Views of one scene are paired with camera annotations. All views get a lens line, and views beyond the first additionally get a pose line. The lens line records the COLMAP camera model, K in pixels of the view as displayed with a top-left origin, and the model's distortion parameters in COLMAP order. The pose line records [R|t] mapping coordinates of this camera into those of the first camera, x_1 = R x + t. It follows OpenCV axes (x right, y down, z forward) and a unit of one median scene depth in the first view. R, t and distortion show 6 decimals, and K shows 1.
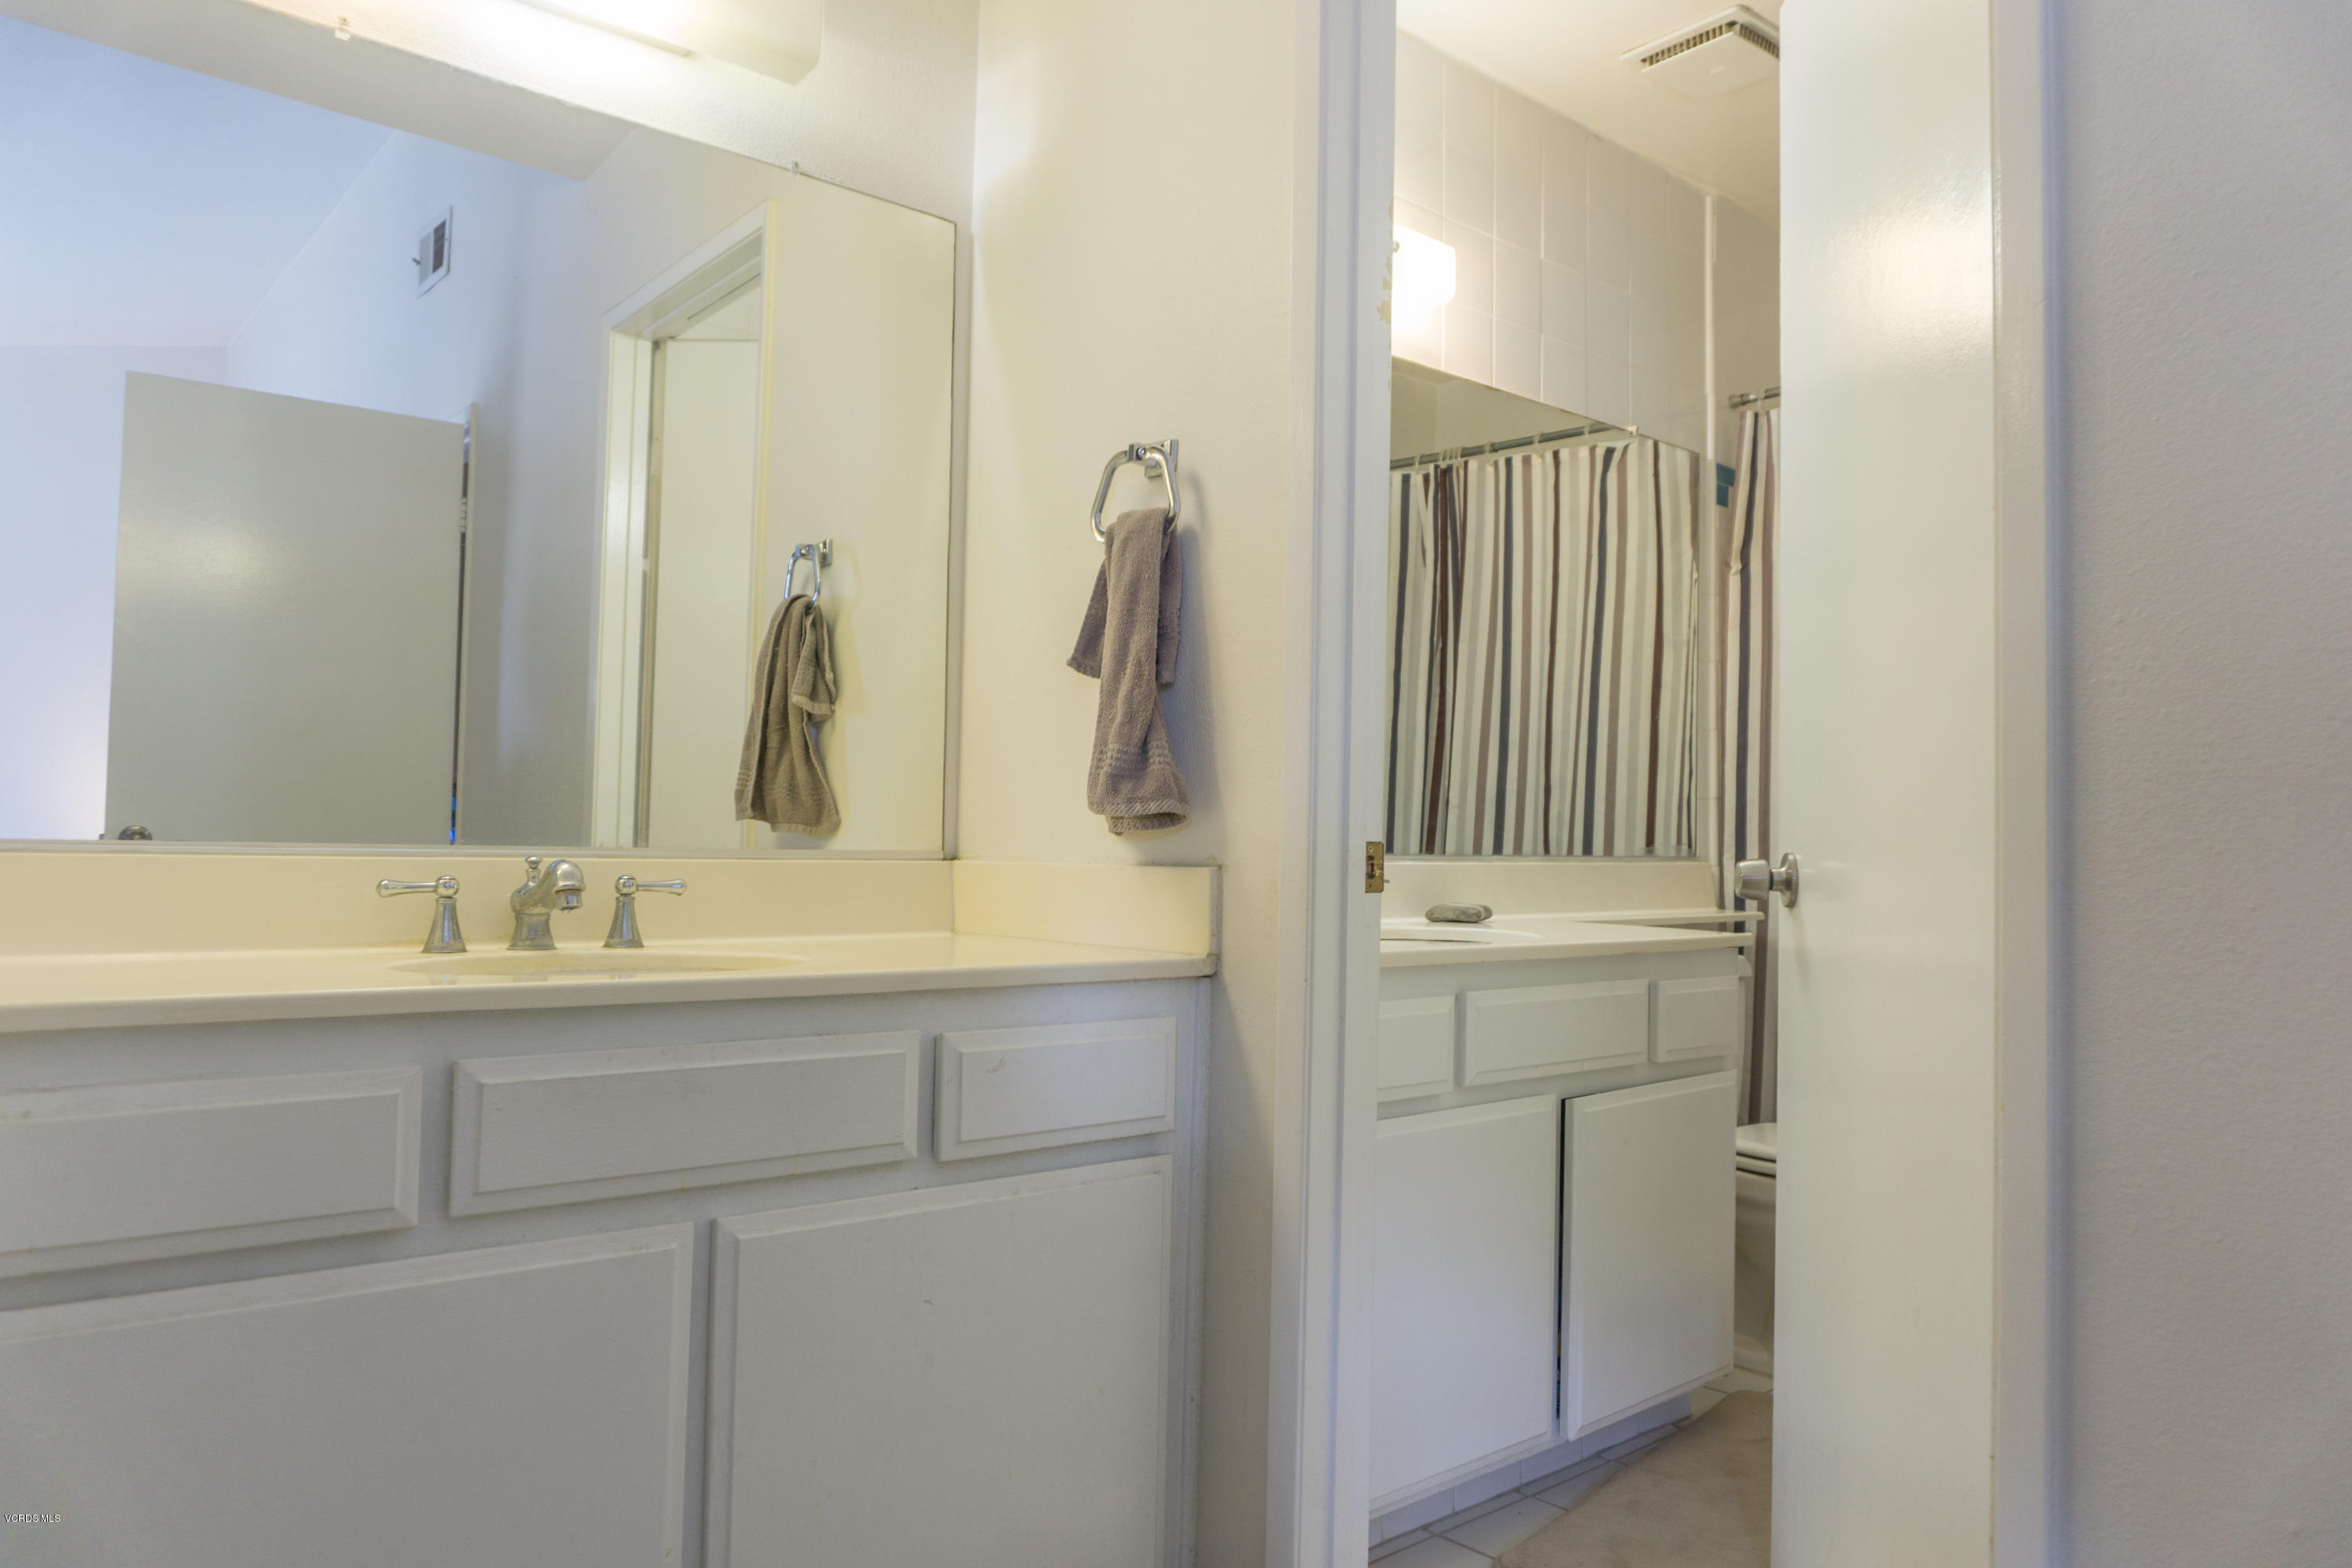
lens RADIAL K [[1601.4, 0, 1184.5], [0, 1601.4, 786.8], [0, 0, 1]] dist [0.002440, -0.002477]
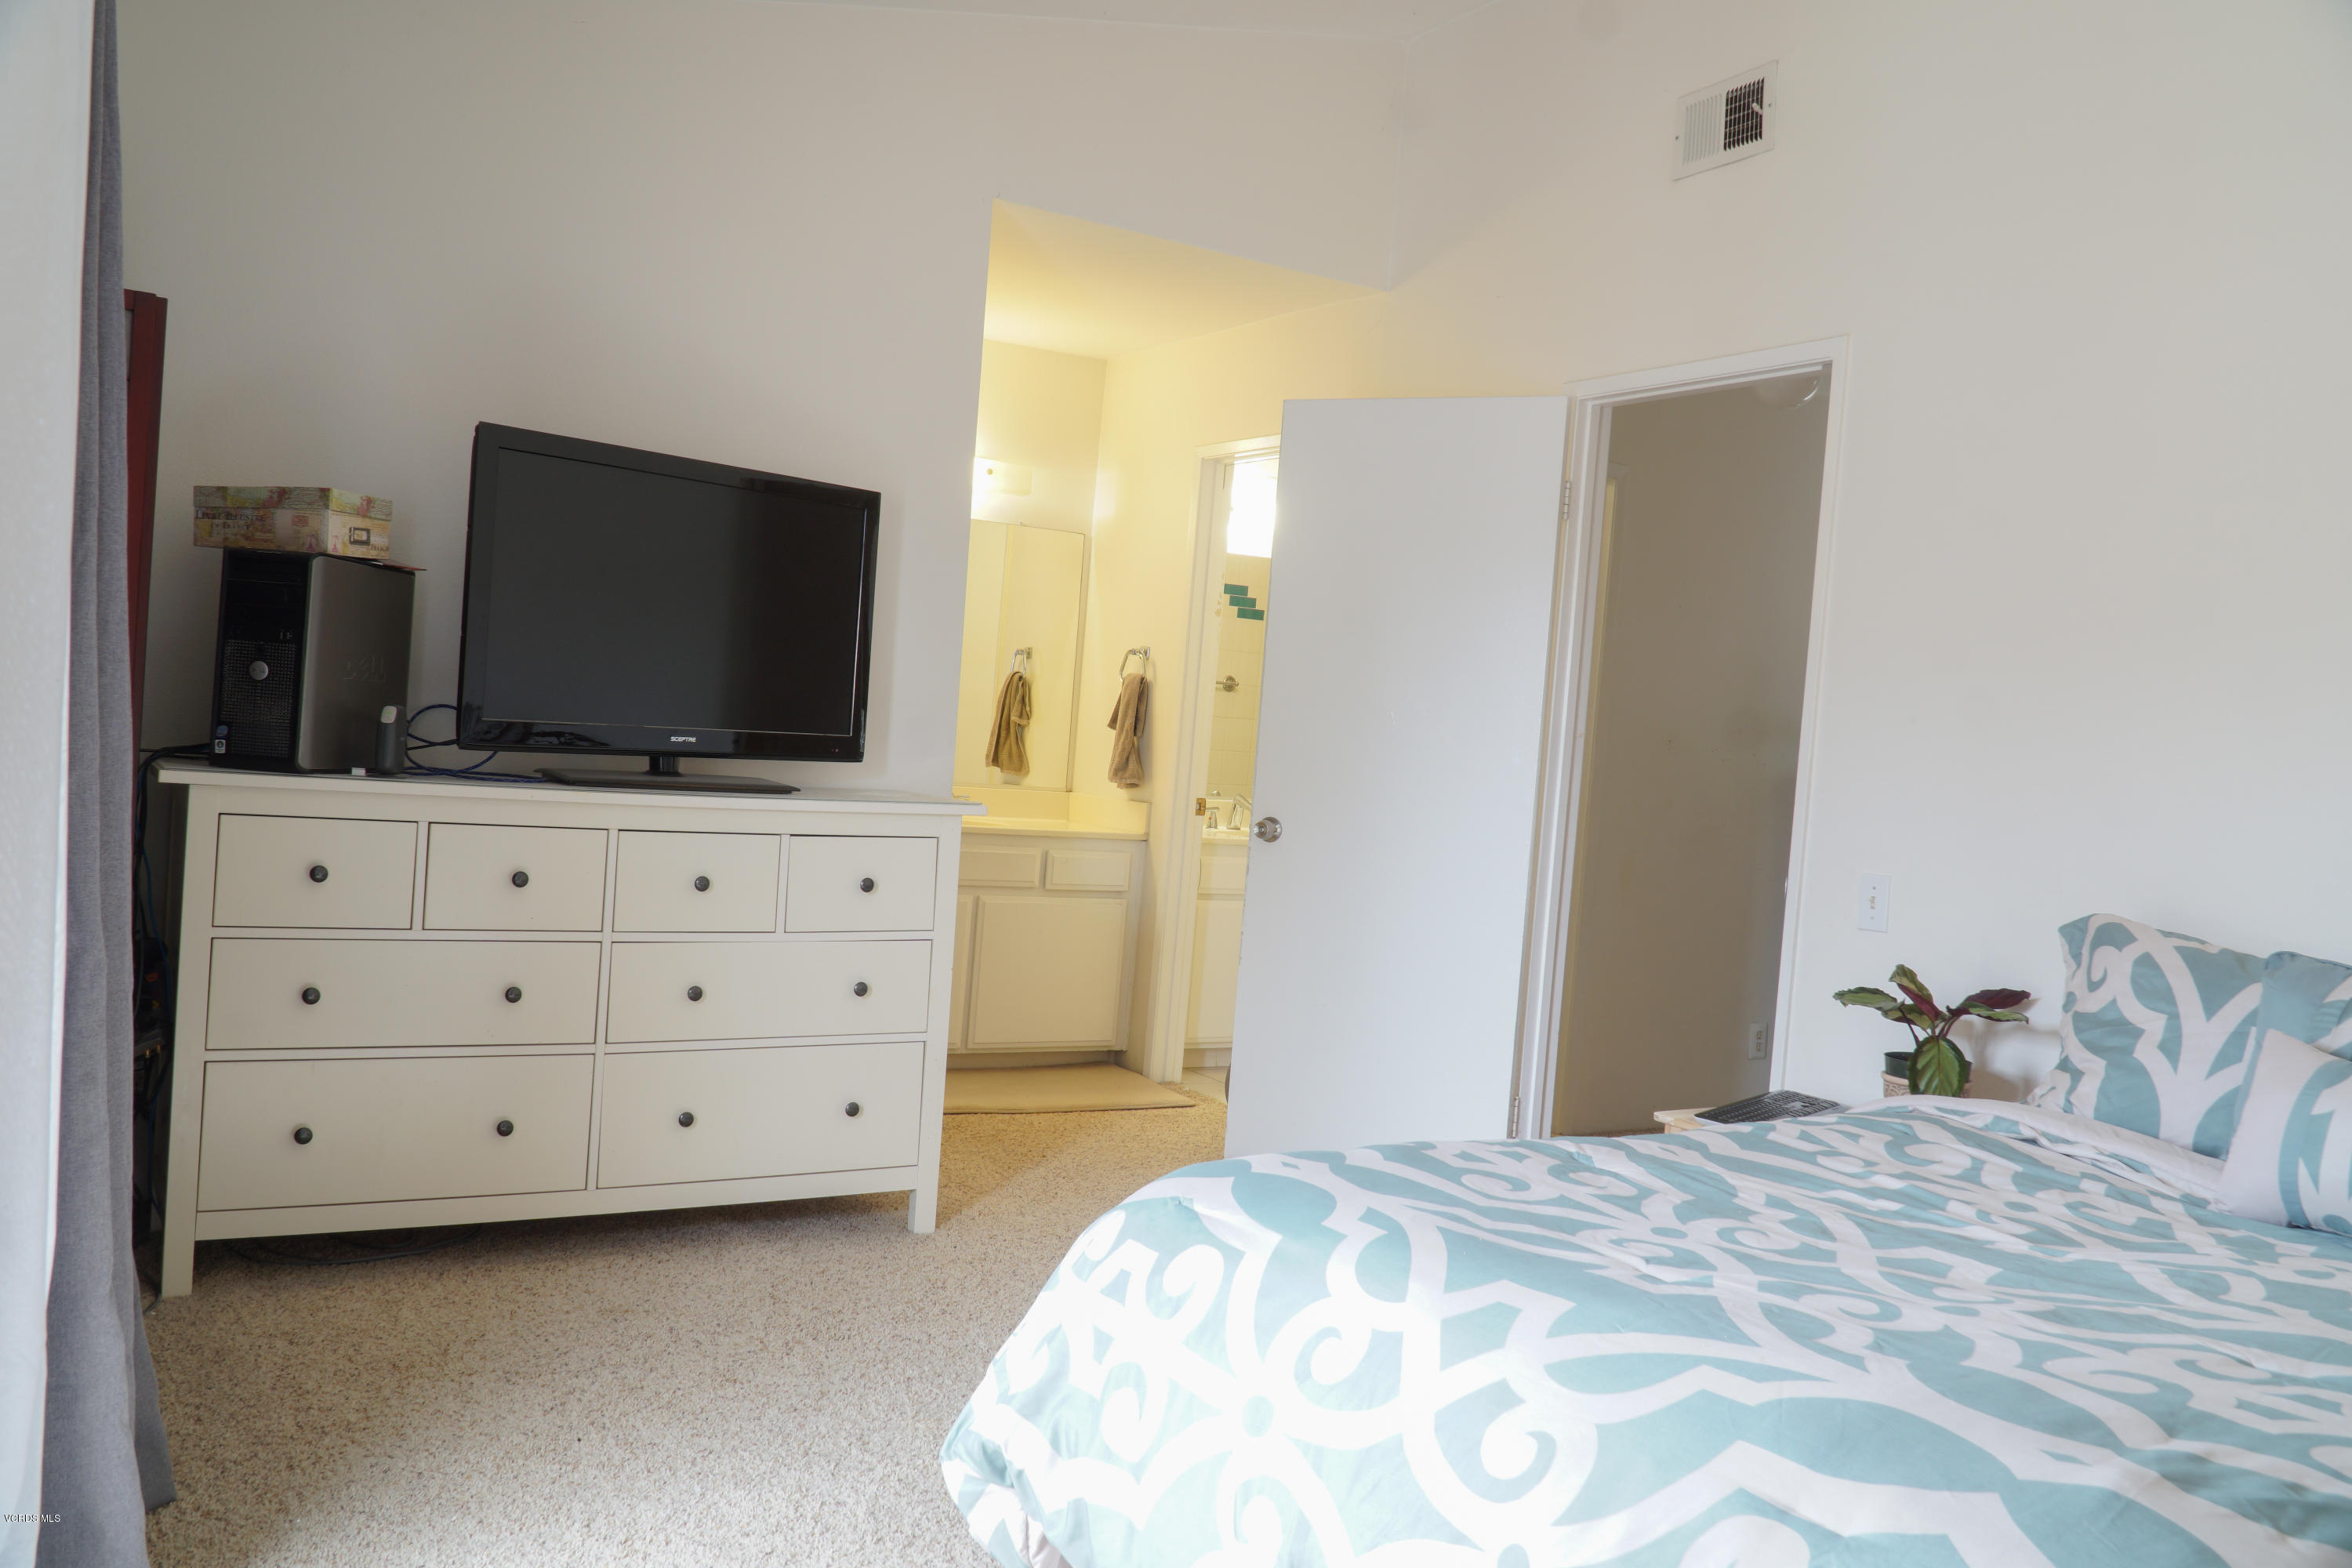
lens RADIAL K [[1866.2, 0, 1162.2], [0, 1866.2, 788.6], [0, 0, 1]] dist [-0.002122, -0.011652]
pose [[0.984532, 0.063677, -0.163226, 0.428666], [-0.053610, 0.996421, 0.065359, -0.143218], [0.166804, -0.055597, 0.984421, -1.673947]]
